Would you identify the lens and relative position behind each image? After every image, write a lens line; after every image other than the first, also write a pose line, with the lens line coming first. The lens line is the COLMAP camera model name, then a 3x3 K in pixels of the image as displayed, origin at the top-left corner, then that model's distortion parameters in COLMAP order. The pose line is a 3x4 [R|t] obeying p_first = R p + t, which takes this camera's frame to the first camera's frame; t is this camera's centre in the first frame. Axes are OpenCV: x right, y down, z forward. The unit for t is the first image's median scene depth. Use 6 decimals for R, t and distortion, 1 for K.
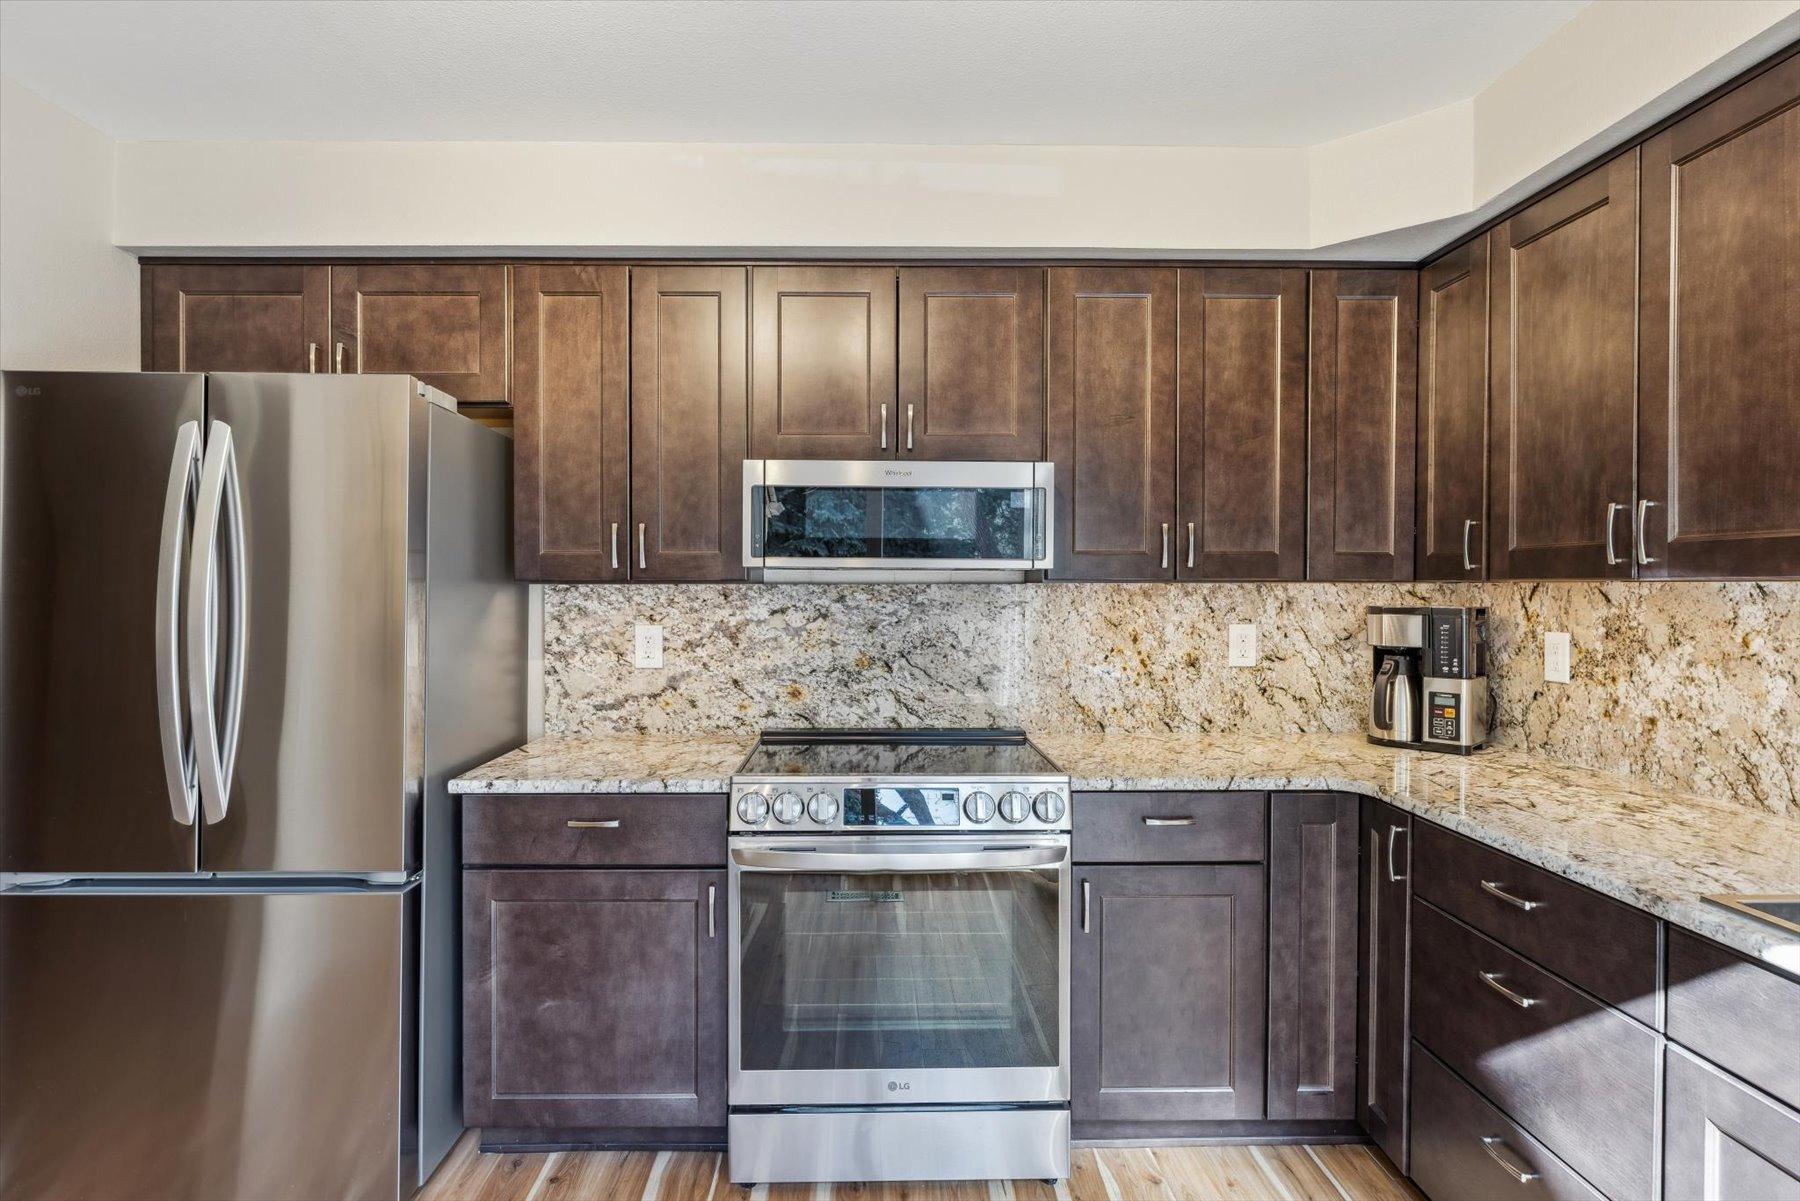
lens RADIAL K [[950.4, 0, 895.5], [0, 950.4, 593.7], [0, 0, 1]] dist [0.001254, -0.000008]
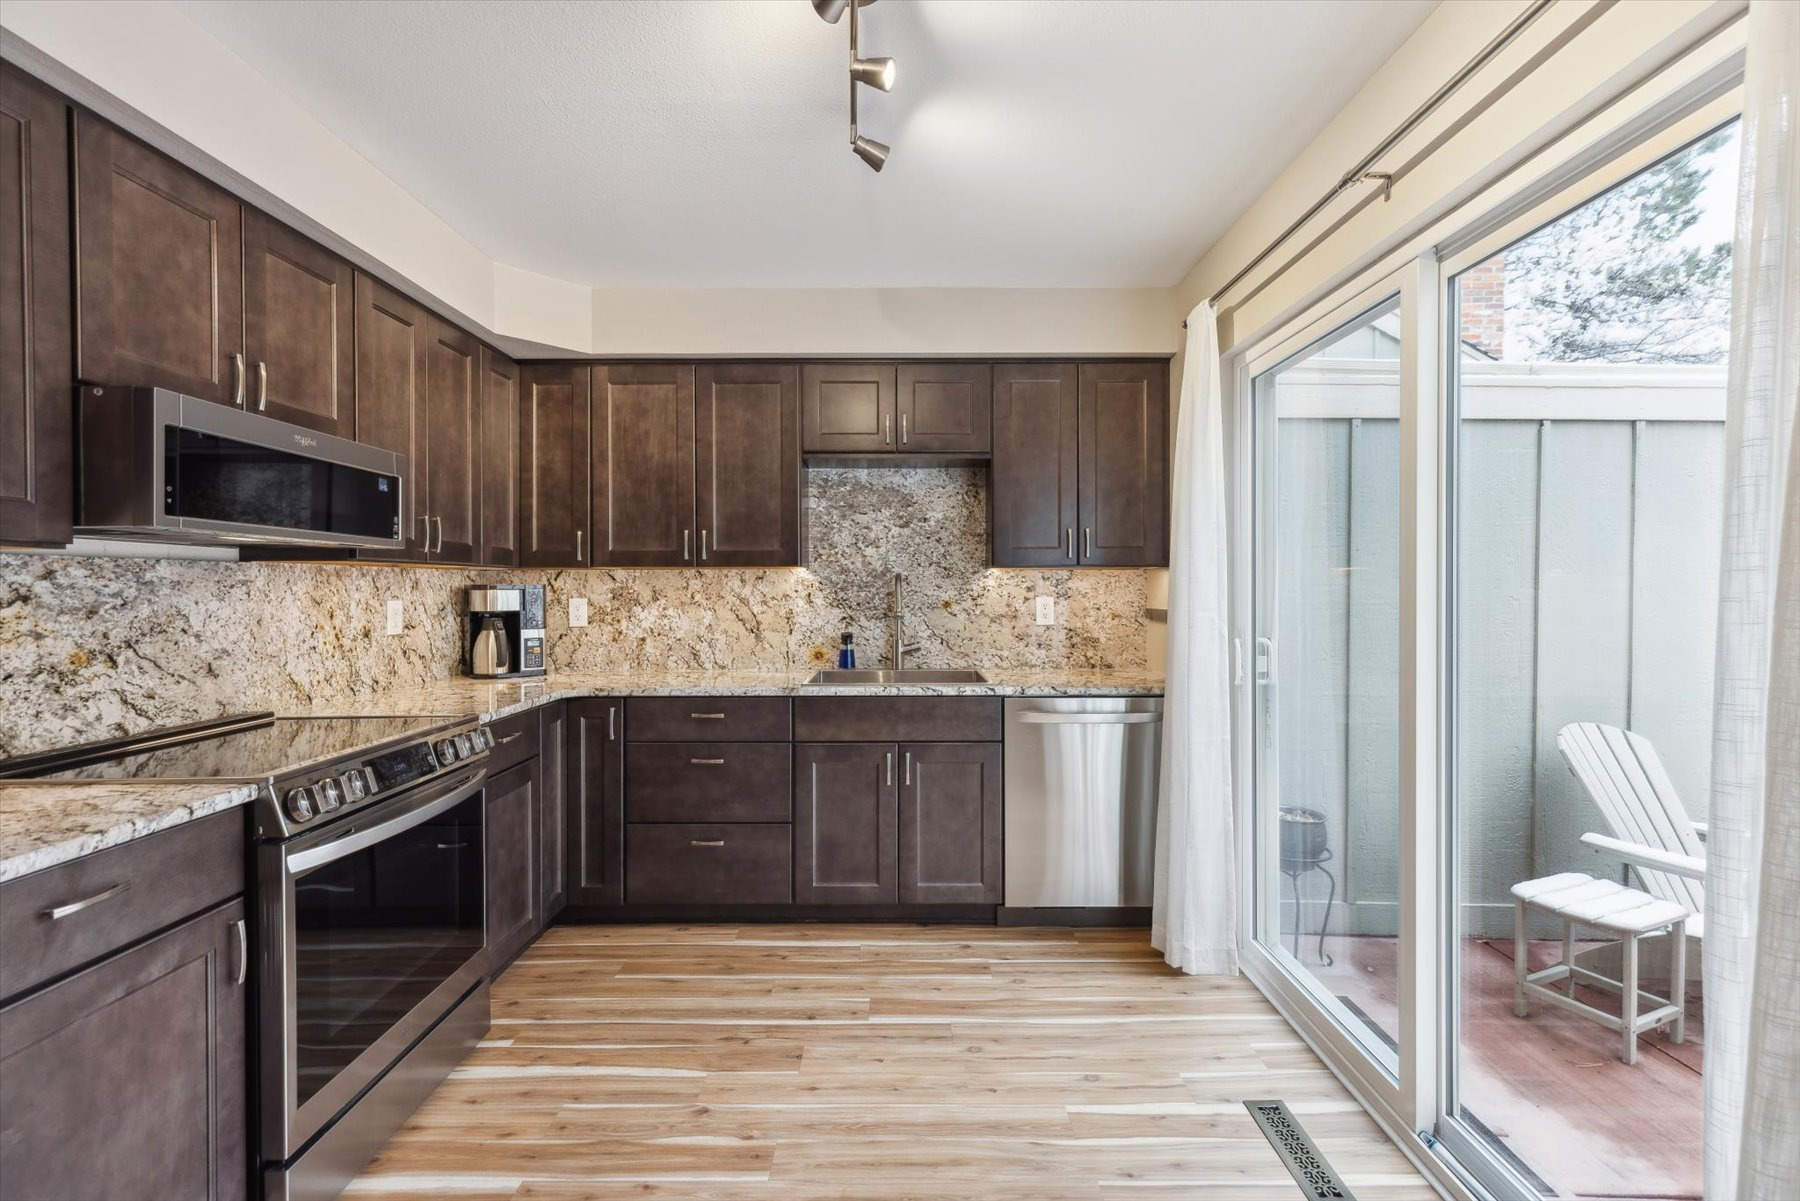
lens RADIAL K [[810.7, 0, 902.1], [0, 810.7, 597.9], [0, 0, 1]] dist [0.005694, -0.000503]
pose [[0.017294, -0.013916, 0.999754, -0.679022], [0.014375, 0.999803, 0.013668, 0.024119], [-0.999747, 0.014135, 0.017491, 0.324952]]
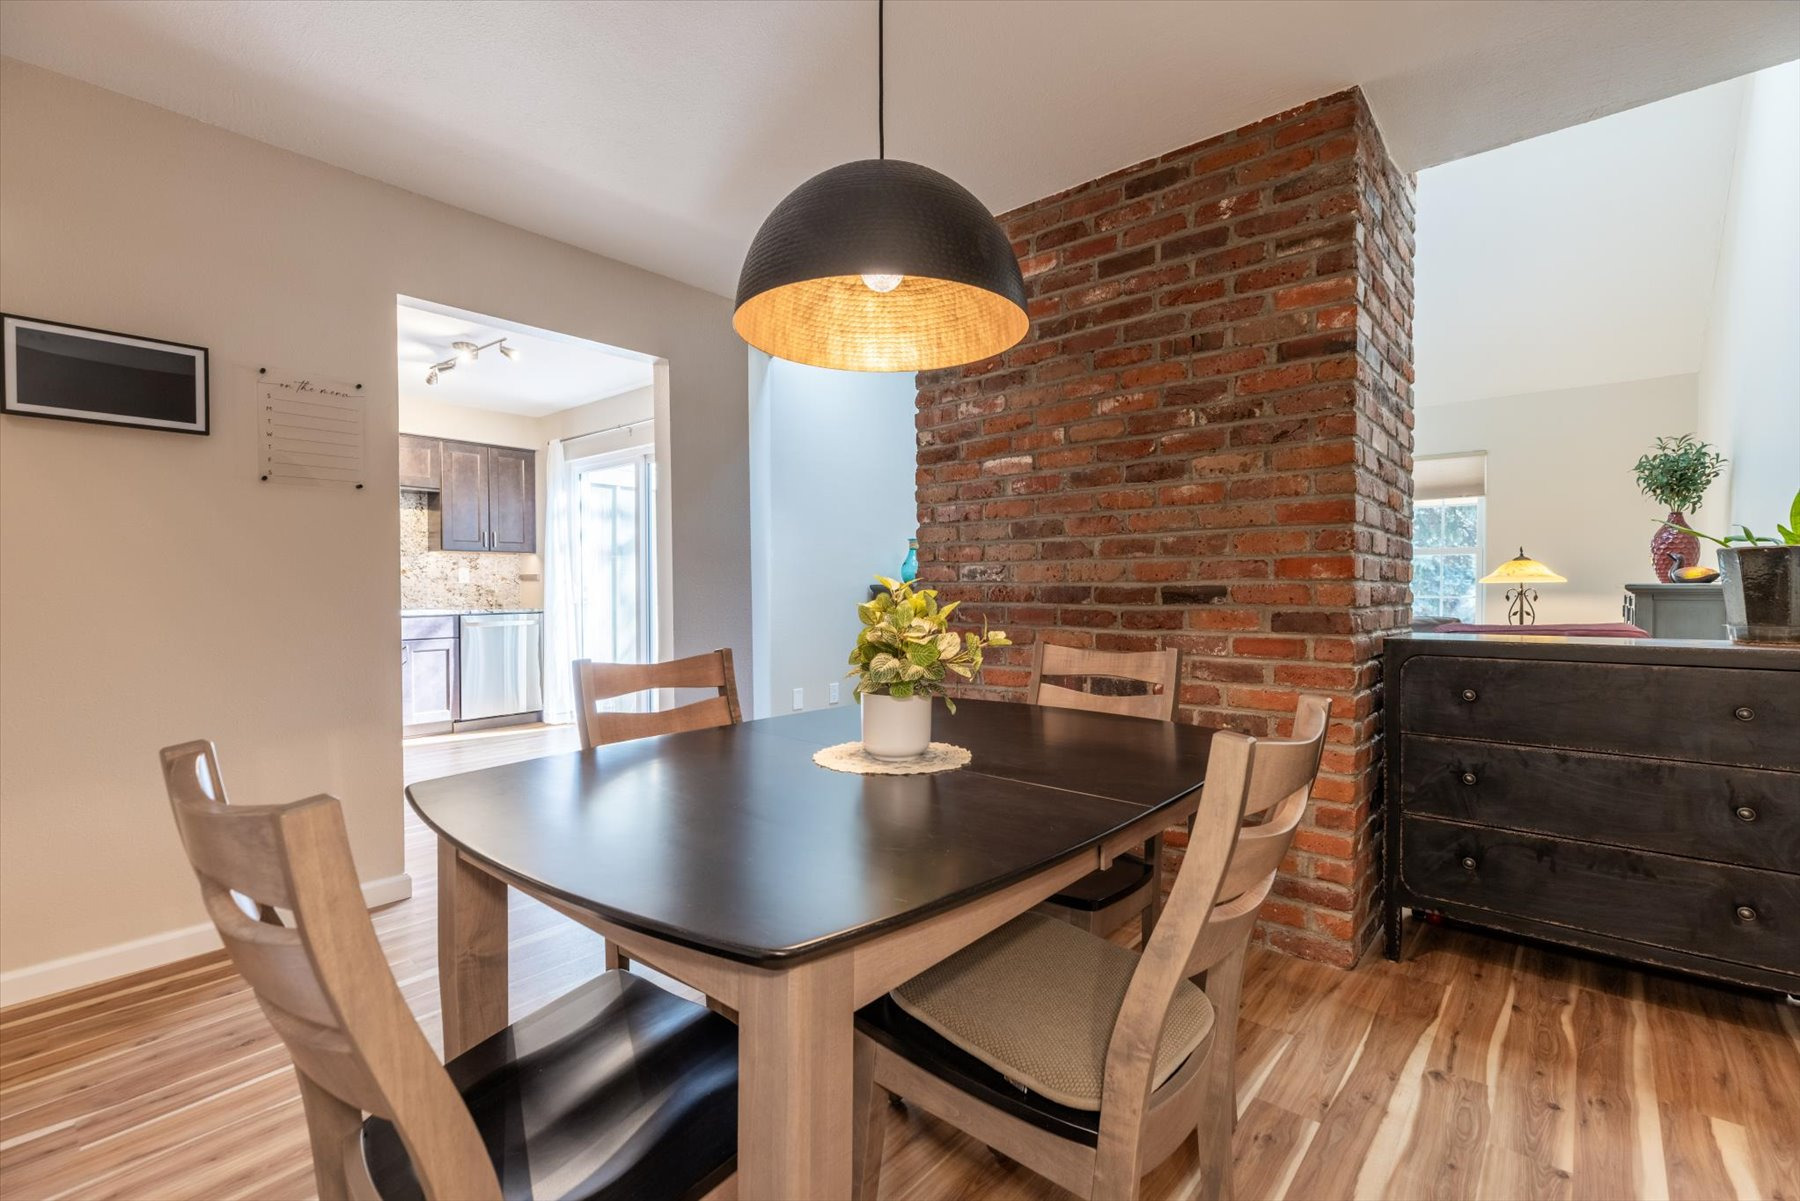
lens RADIAL K [[810.7, 0, 903.7], [0, 810.7, 596.2], [0, 0, 1]] dist [0.005694, -0.000503]
pose [[-0.748569, -0.015054, 0.662887, -1.817466], [0.005639, 0.999562, 0.029068, 0.061218], [-0.663033, 0.025497, -0.748155, 0.987984]]
